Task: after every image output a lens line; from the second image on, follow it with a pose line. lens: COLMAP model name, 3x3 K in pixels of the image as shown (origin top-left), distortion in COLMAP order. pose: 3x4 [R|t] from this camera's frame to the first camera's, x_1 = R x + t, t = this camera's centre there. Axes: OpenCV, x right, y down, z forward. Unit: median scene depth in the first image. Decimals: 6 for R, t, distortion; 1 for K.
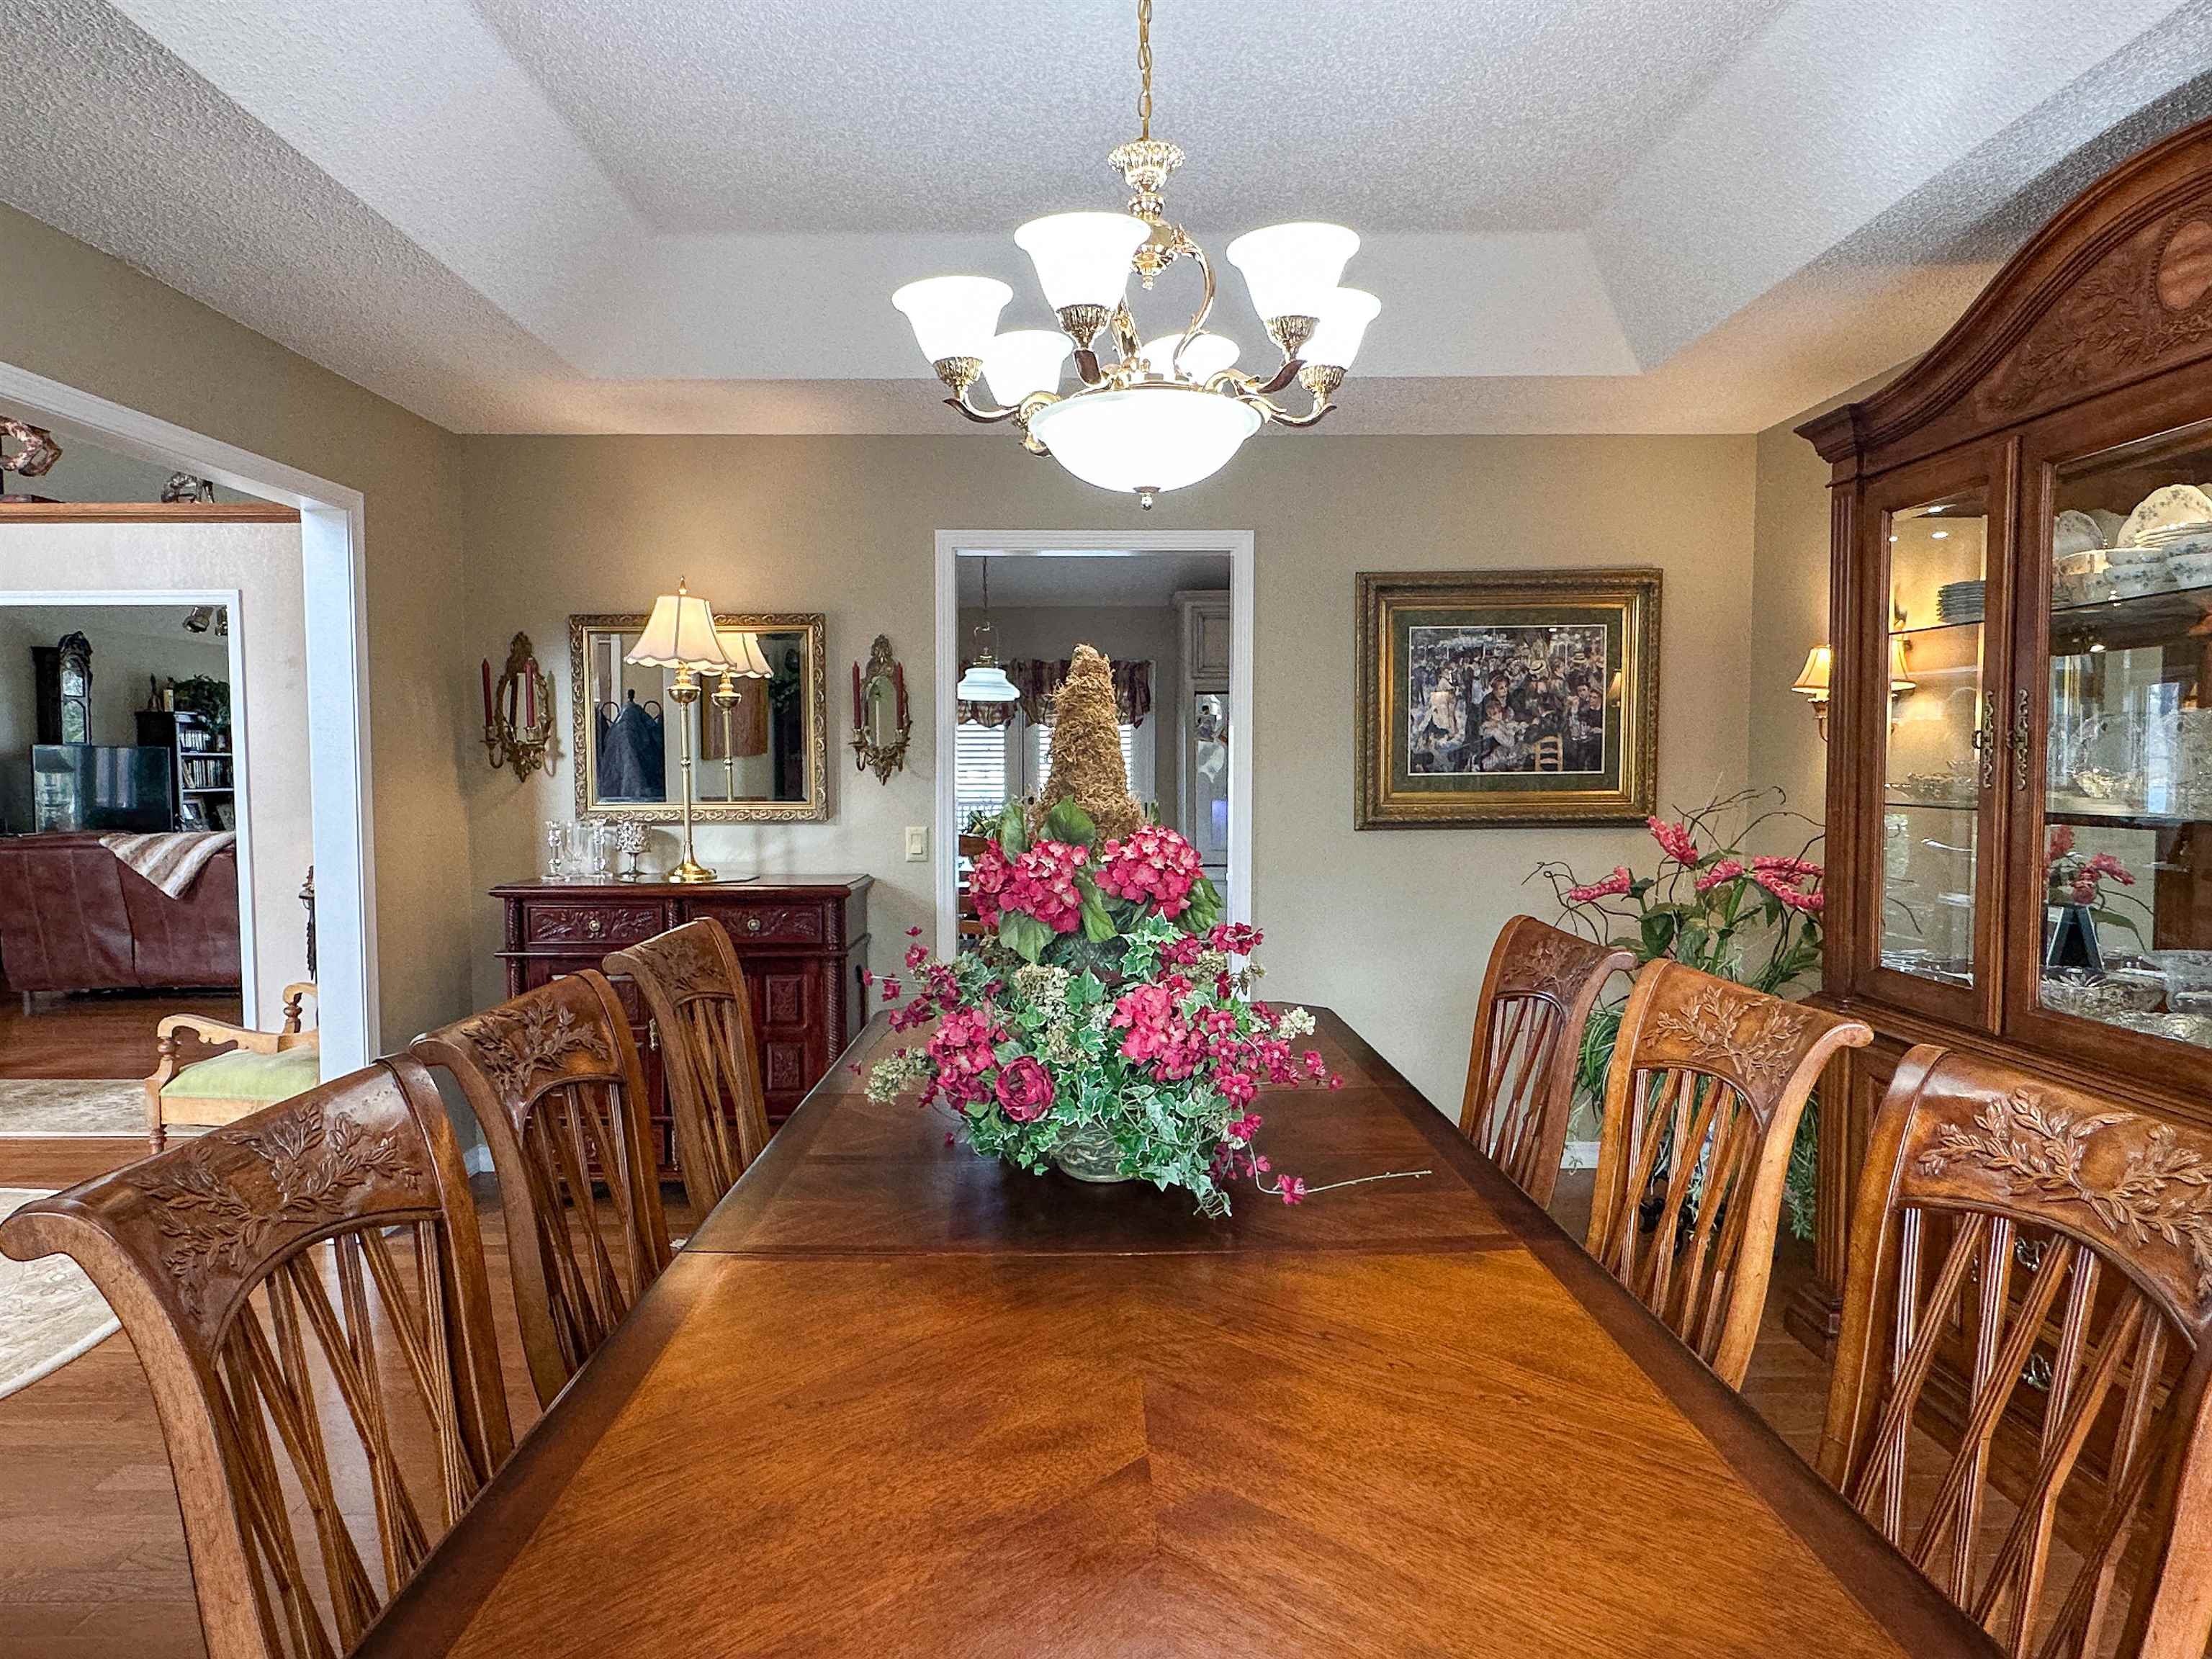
lens RADIAL K [[1300.3, 0, 1106.0], [0, 1300.3, 829.5], [0, 0, 1]] dist [-0.004556, 0.000738]
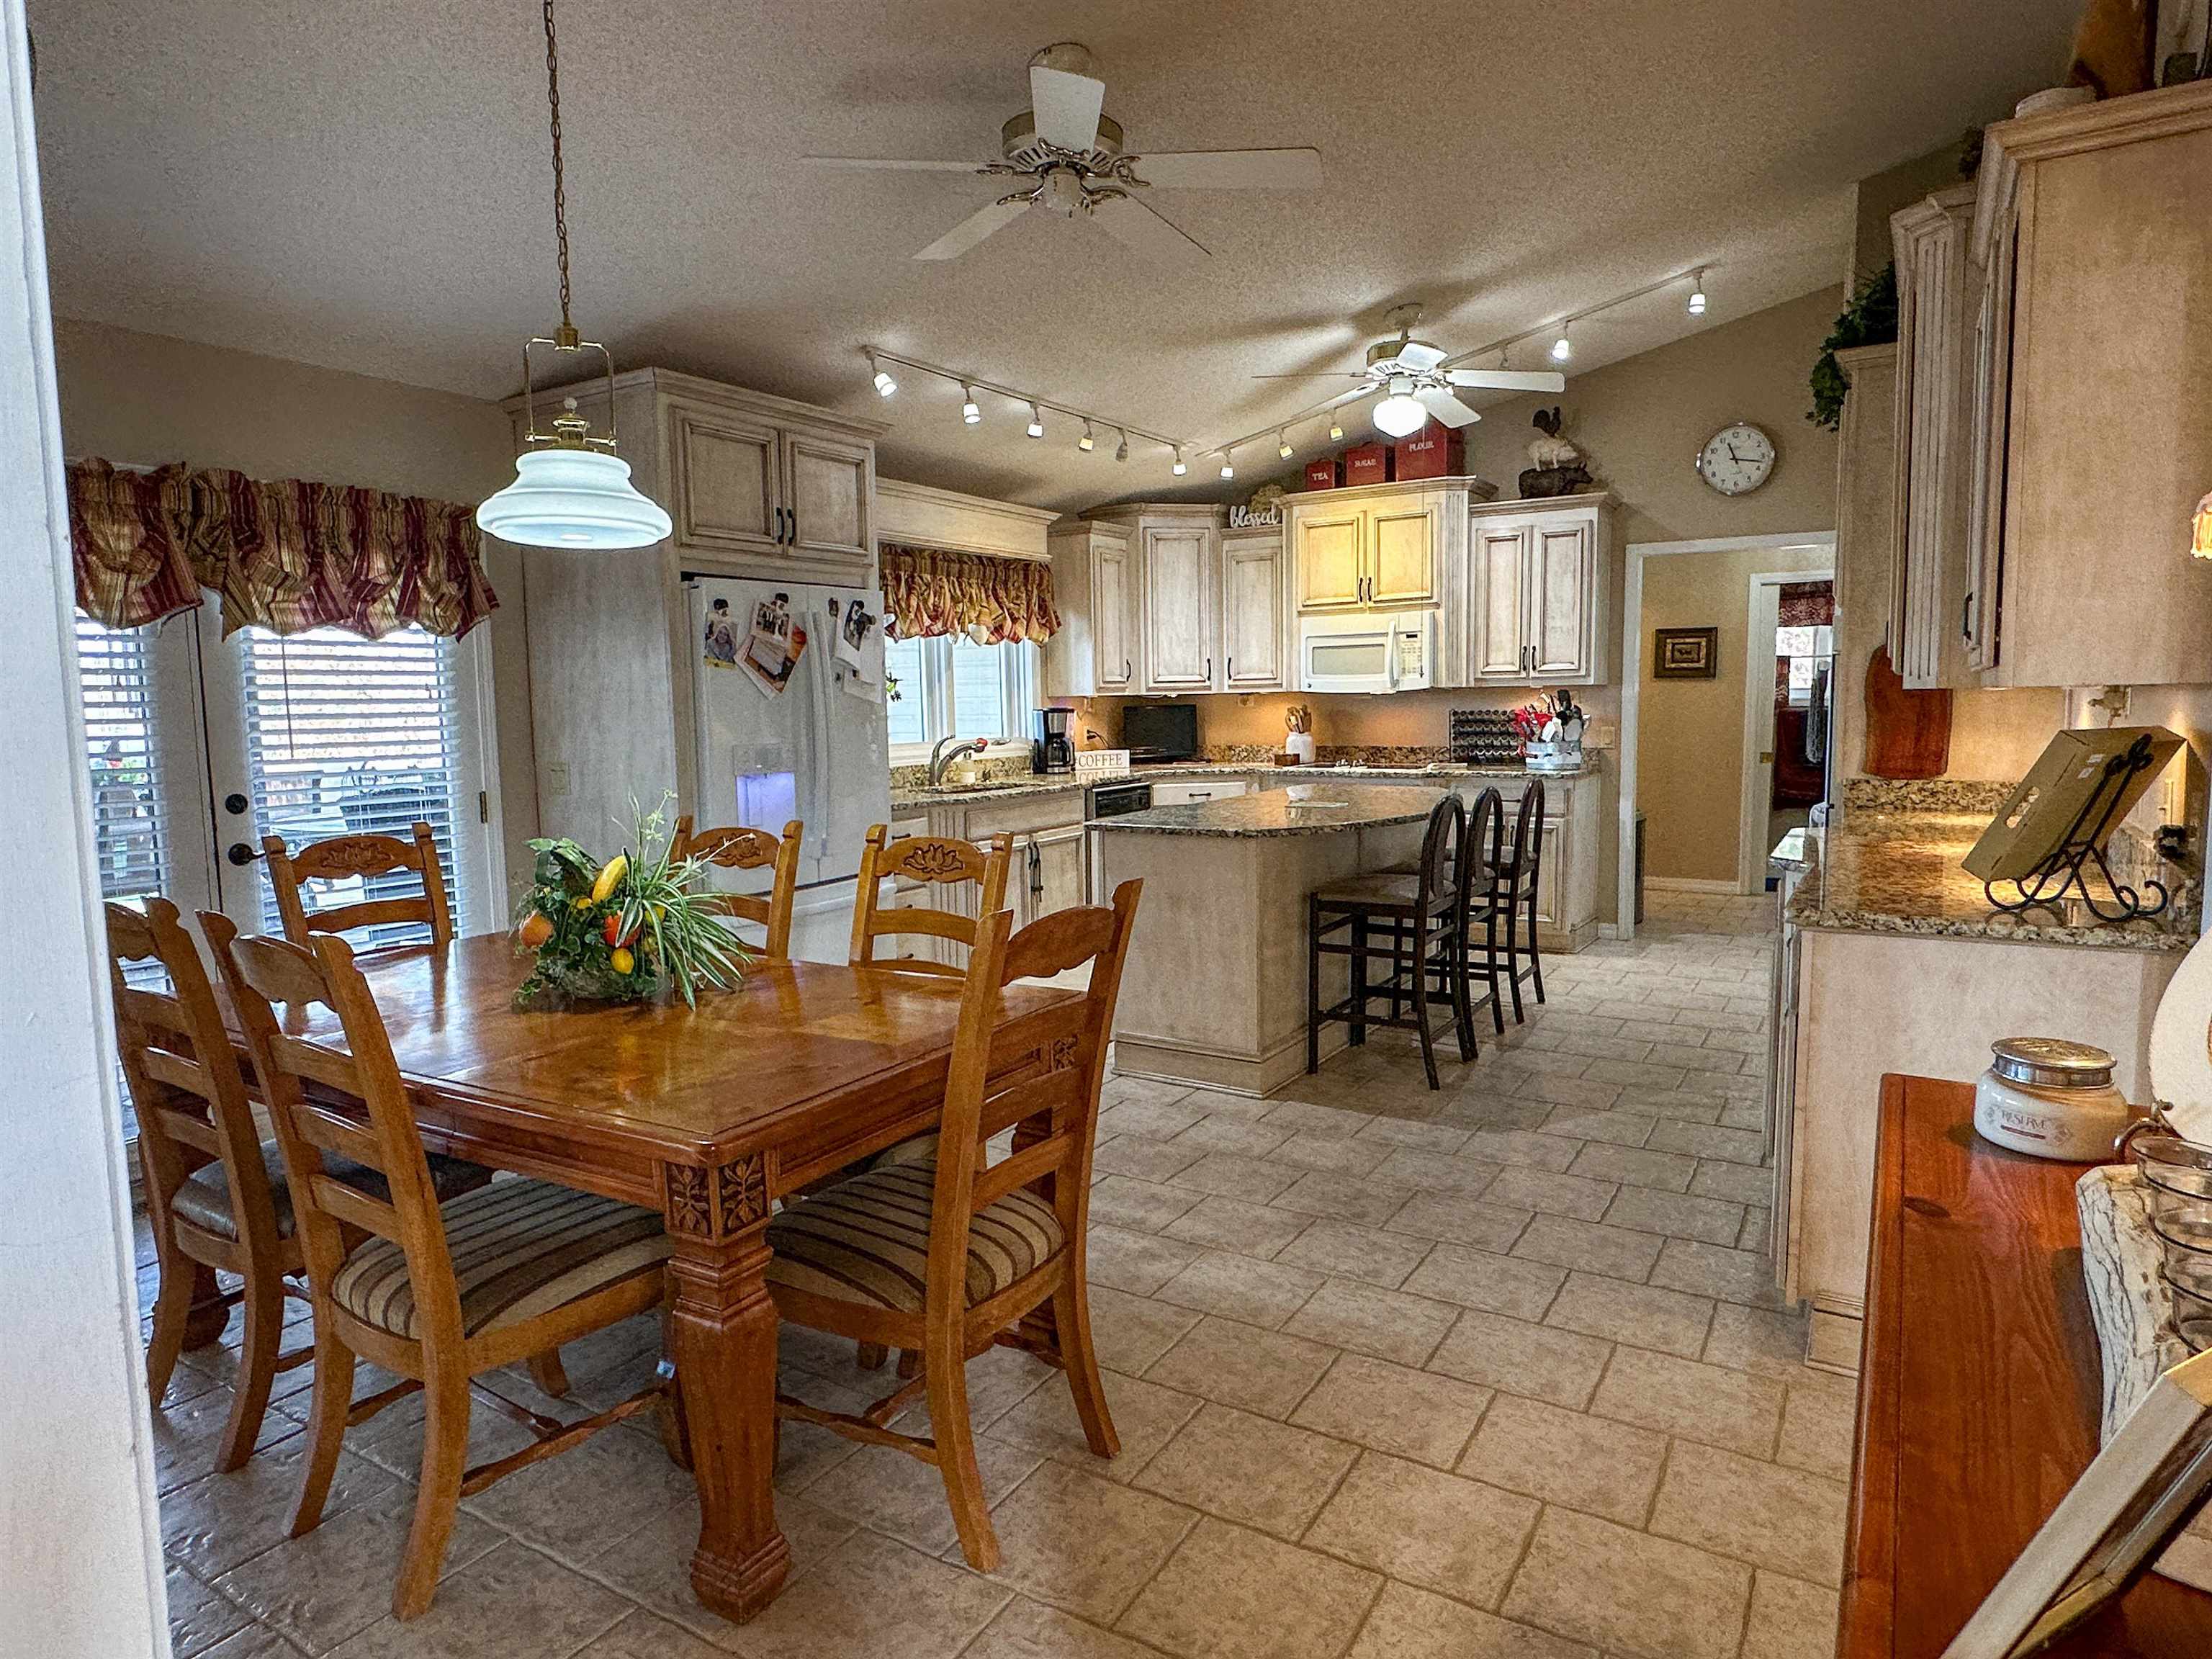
lens RADIAL K [[1297.7, 0, 1106.0], [0, 1297.7, 829.5], [0, 0, 1]] dist [0.002106, 0.001215]
pose [[0.540950, -0.091105, 0.836106, -0.556428], [0.059328, 0.995773, 0.070118, -0.061226], [-0.838960, 0.011674, 0.544068, 1.176221]]
